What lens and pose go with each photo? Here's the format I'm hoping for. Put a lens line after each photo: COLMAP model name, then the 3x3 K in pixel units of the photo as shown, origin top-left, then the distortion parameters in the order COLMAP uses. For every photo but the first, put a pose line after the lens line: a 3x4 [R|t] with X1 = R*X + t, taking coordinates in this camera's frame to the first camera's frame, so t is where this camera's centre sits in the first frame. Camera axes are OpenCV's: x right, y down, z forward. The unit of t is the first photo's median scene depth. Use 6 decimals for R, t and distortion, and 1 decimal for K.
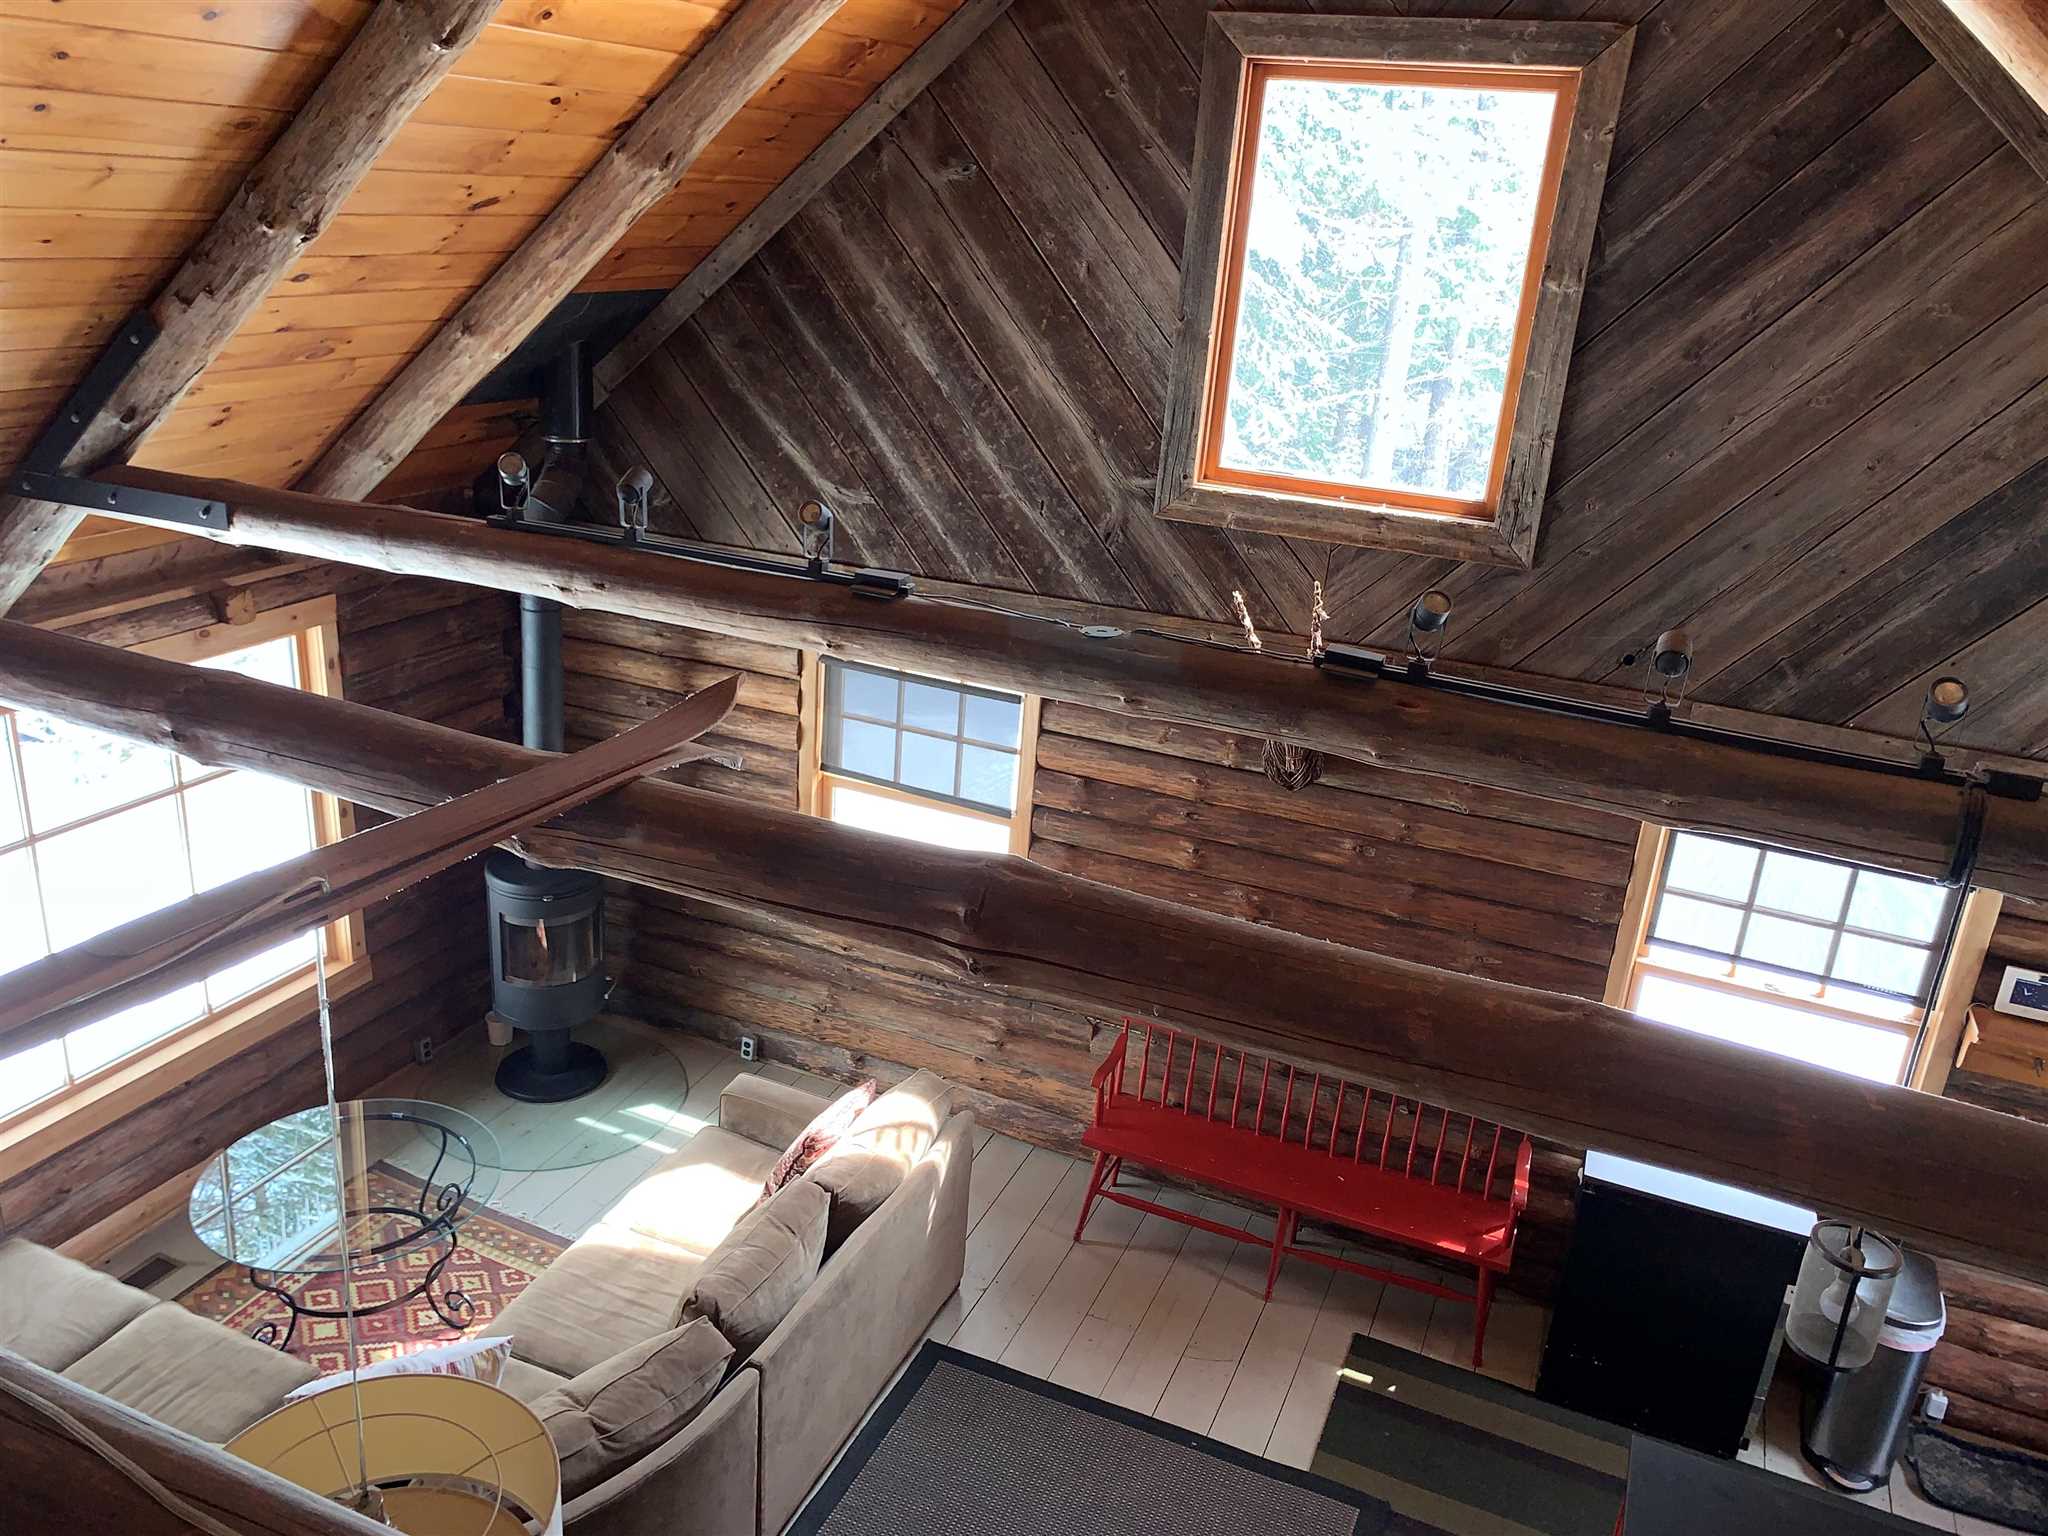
lens RADIAL K [[1563.8, 0, 1025.8], [0, 1563.8, 755.8], [0, 0, 1]] dist [0.035606, -0.040276]
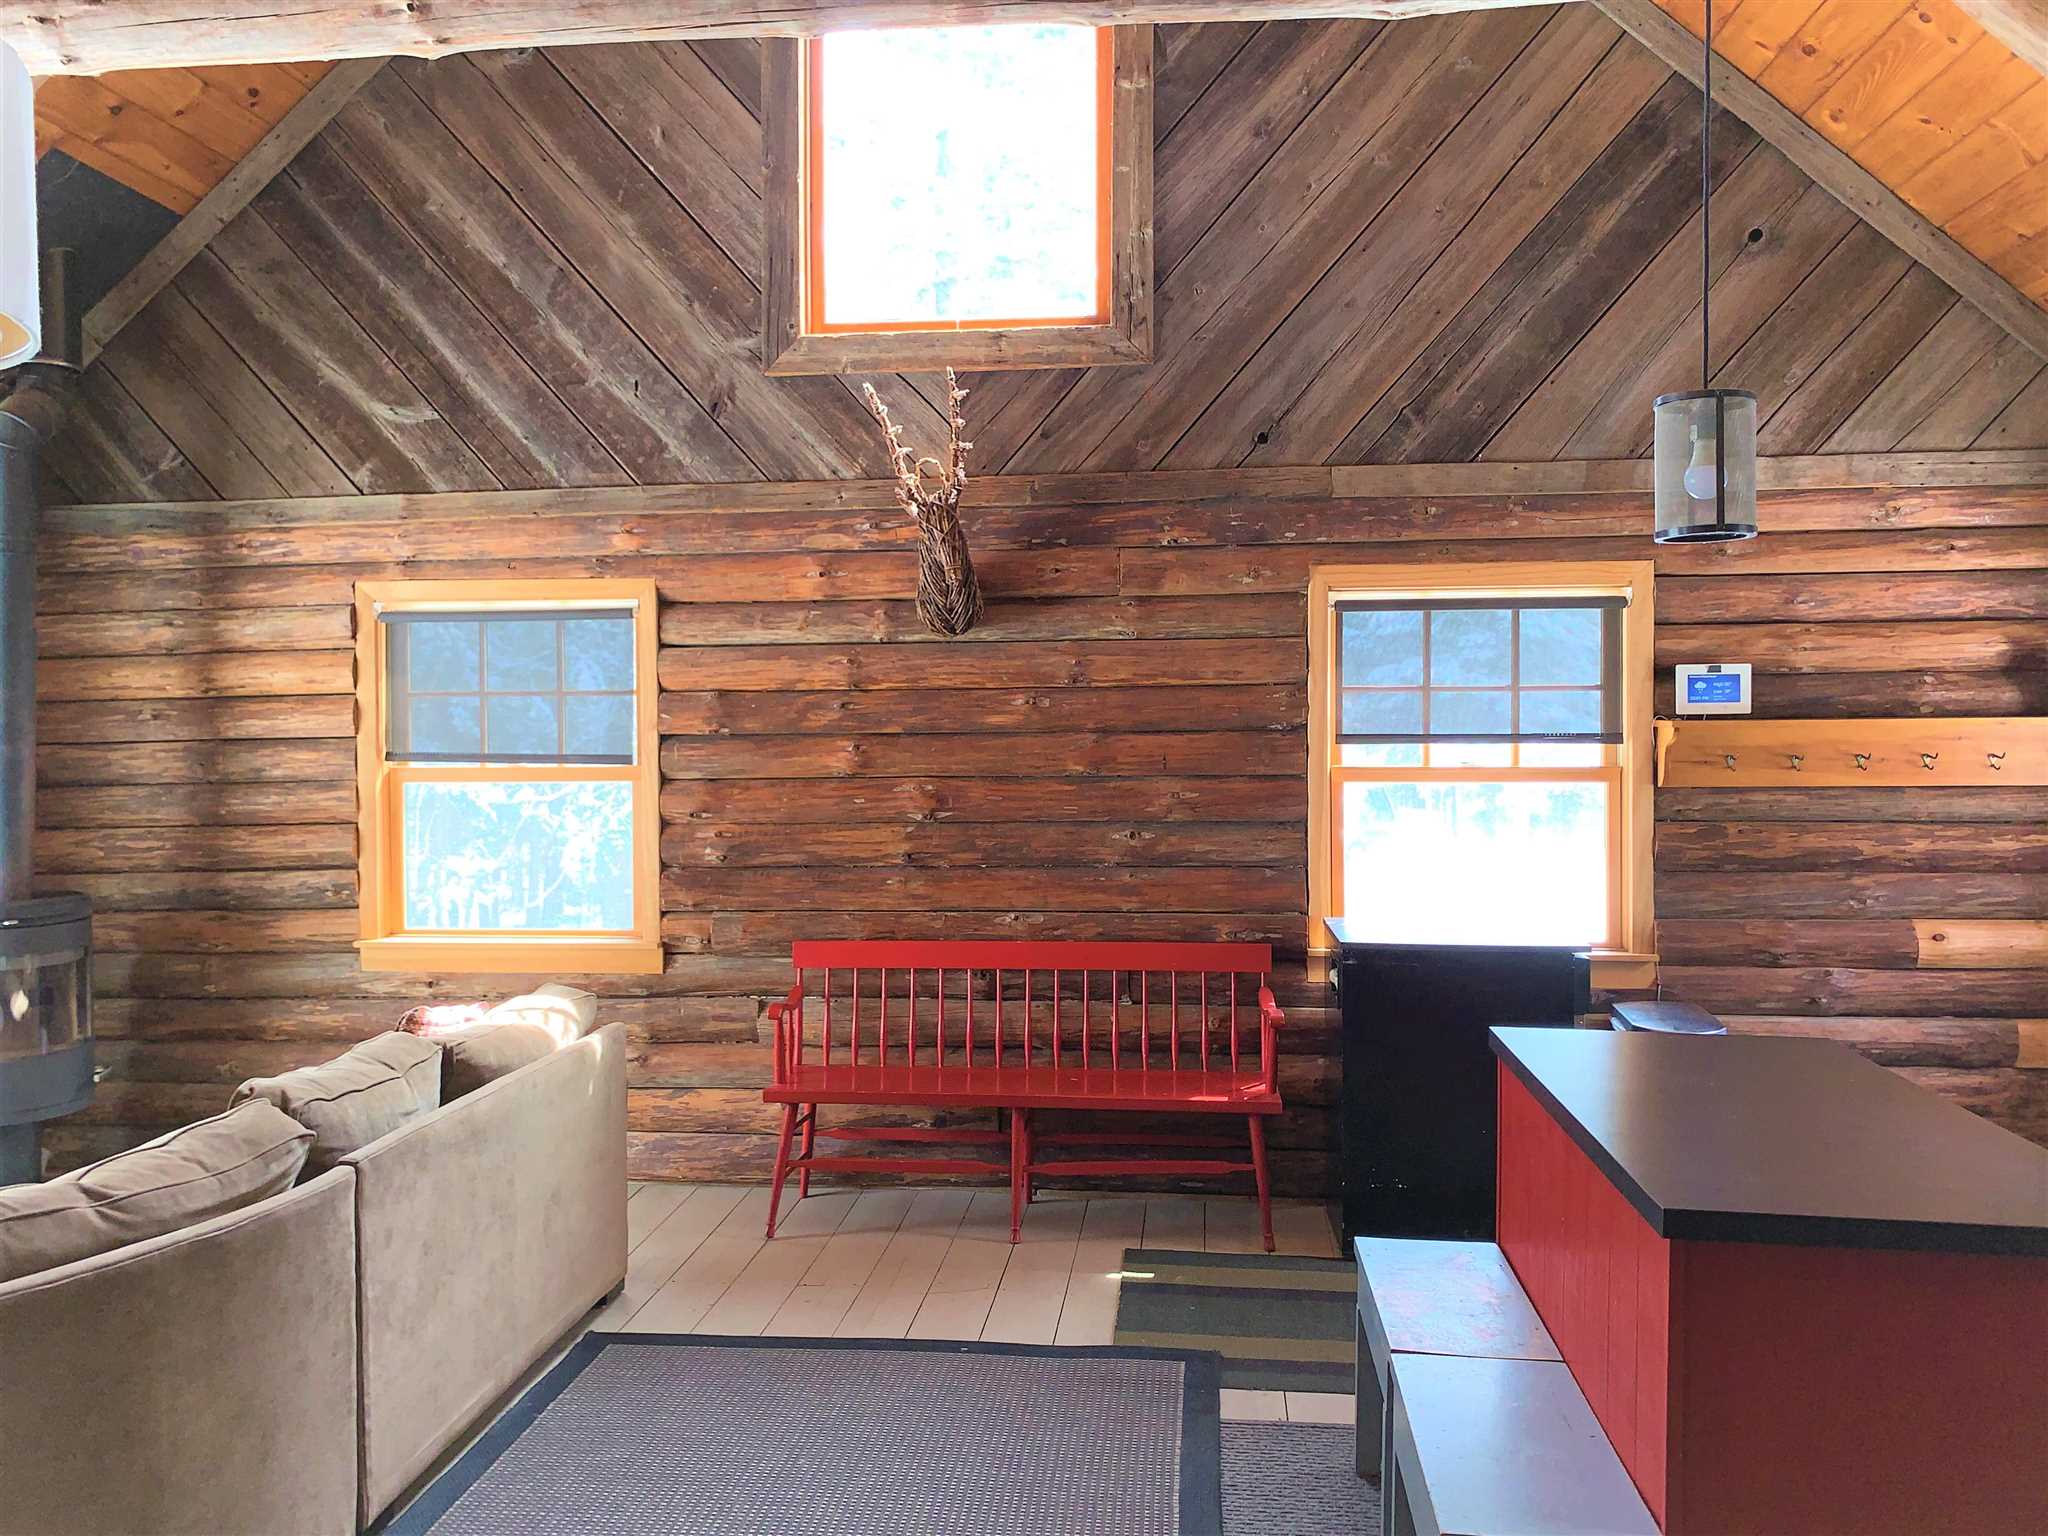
lens RADIAL K [[1563.8, 0, 1025.8], [0, 1563.8, 755.8], [0, 0, 1]] dist [0.035606, -0.040276]
pose [[0.954849, -0.083347, 0.285162, -0.053640], [0.168899, 0.941930, -0.290243, 0.358940], [-0.244412, 0.325302, 0.913478, 0.183401]]
